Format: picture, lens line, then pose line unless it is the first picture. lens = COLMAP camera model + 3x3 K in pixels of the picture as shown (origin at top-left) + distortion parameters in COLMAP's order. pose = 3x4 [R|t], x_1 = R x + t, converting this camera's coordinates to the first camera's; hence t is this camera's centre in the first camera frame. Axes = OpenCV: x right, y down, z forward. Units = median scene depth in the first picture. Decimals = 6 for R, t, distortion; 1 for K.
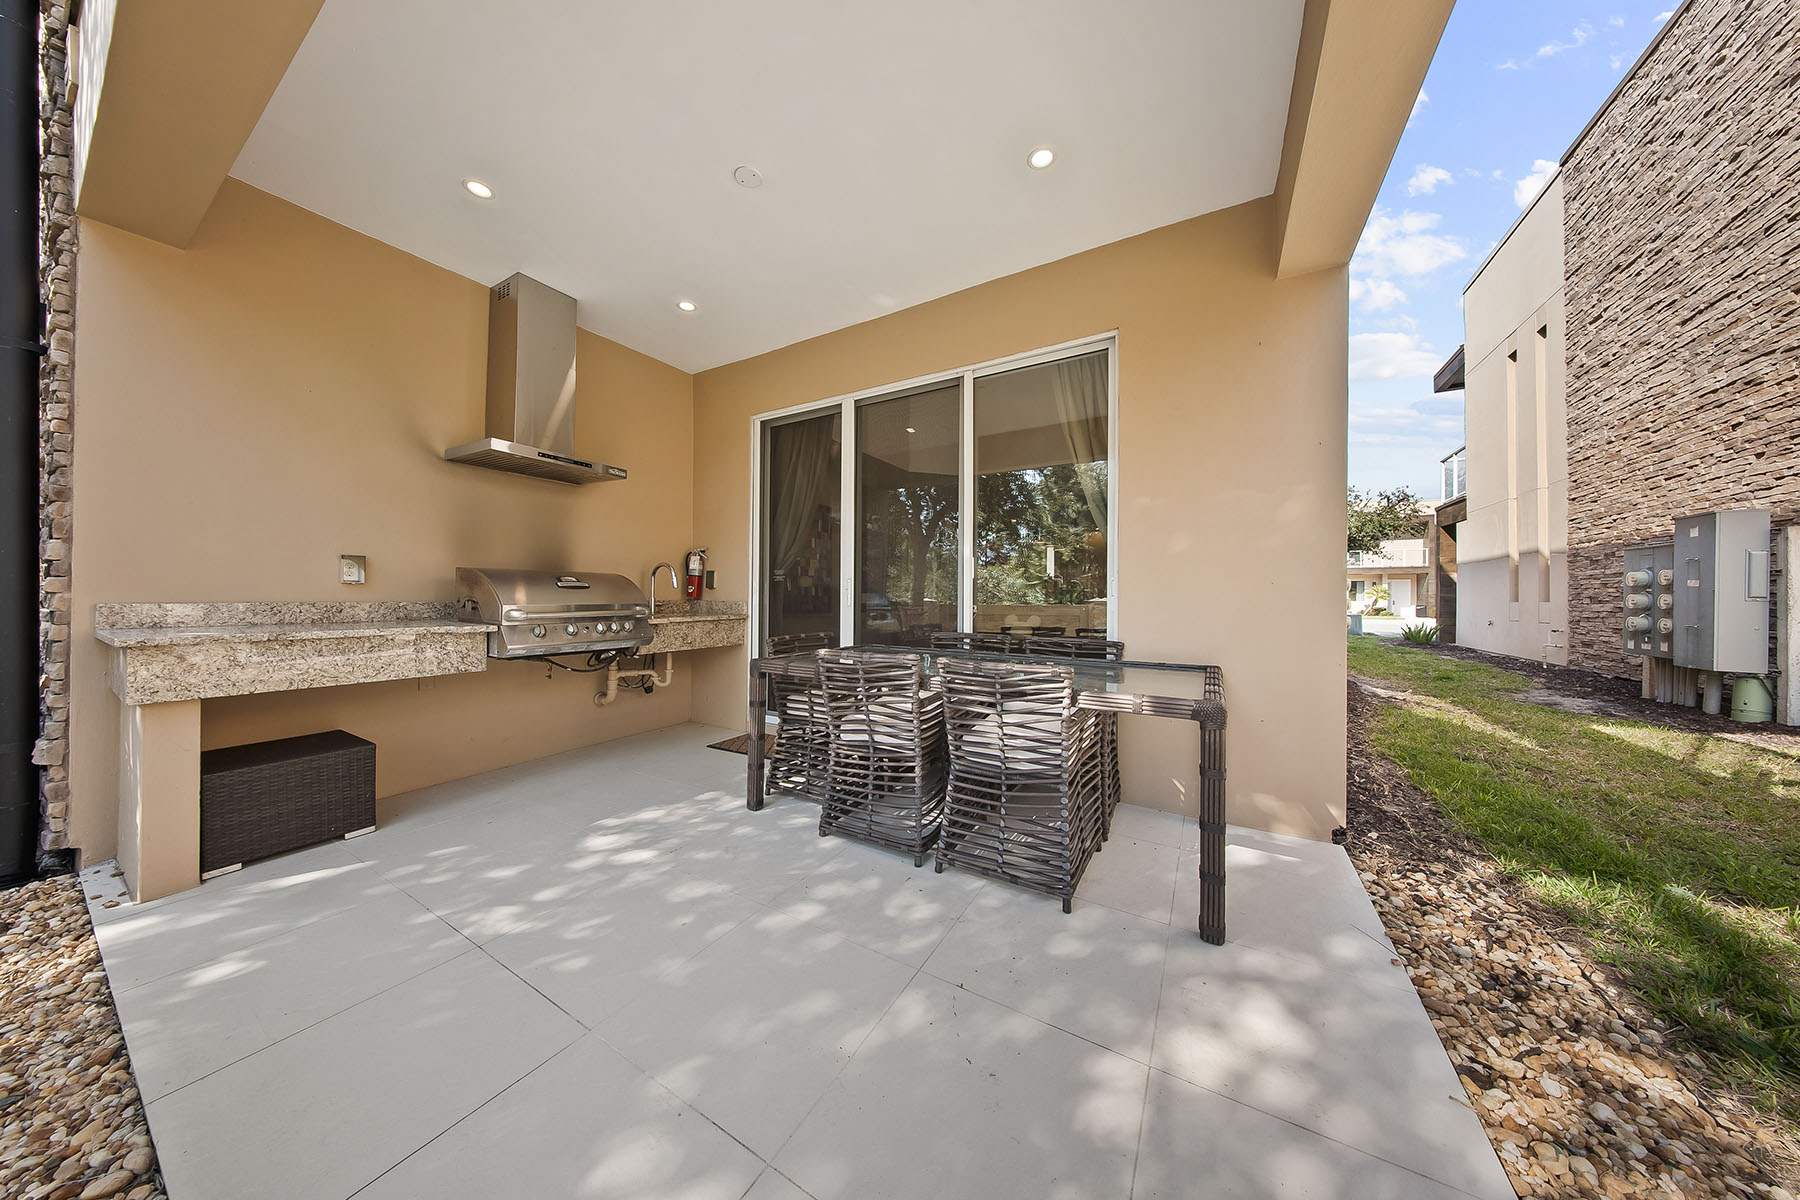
lens RADIAL K [[534.2, 0, 883.4], [0, 534.2, 593.0], [0, 0, 1]] dist [0.000275, -0.000074]
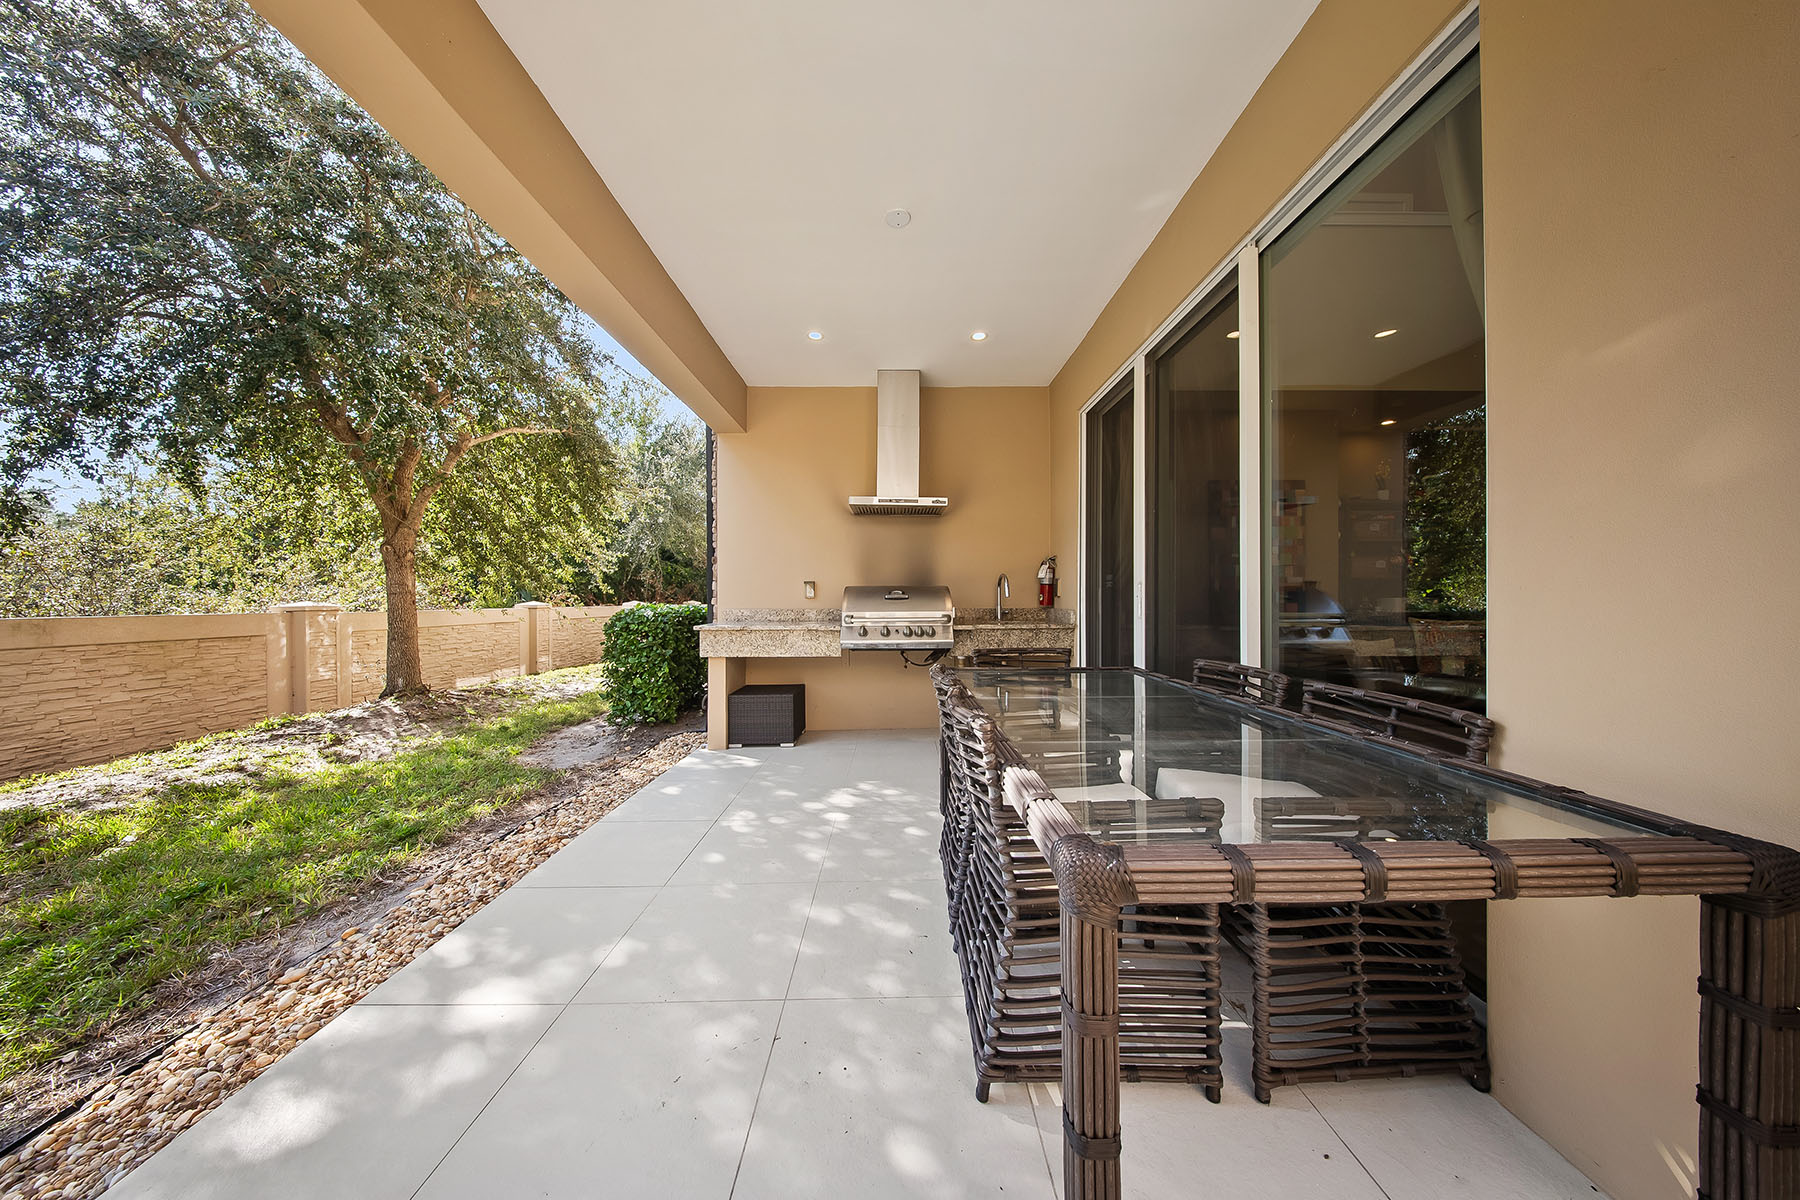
lens RADIAL K [[523.6, 0, 925.1], [0, 523.6, 595.3], [0, 0, 1]] dist [0.000342, -0.000016]
pose [[0.536388, -0.011248, -0.843896, 0.518202], [0.012232, 0.999910, -0.005552, -0.011914], [0.843883, -0.007345, 0.536477, 0.385575]]
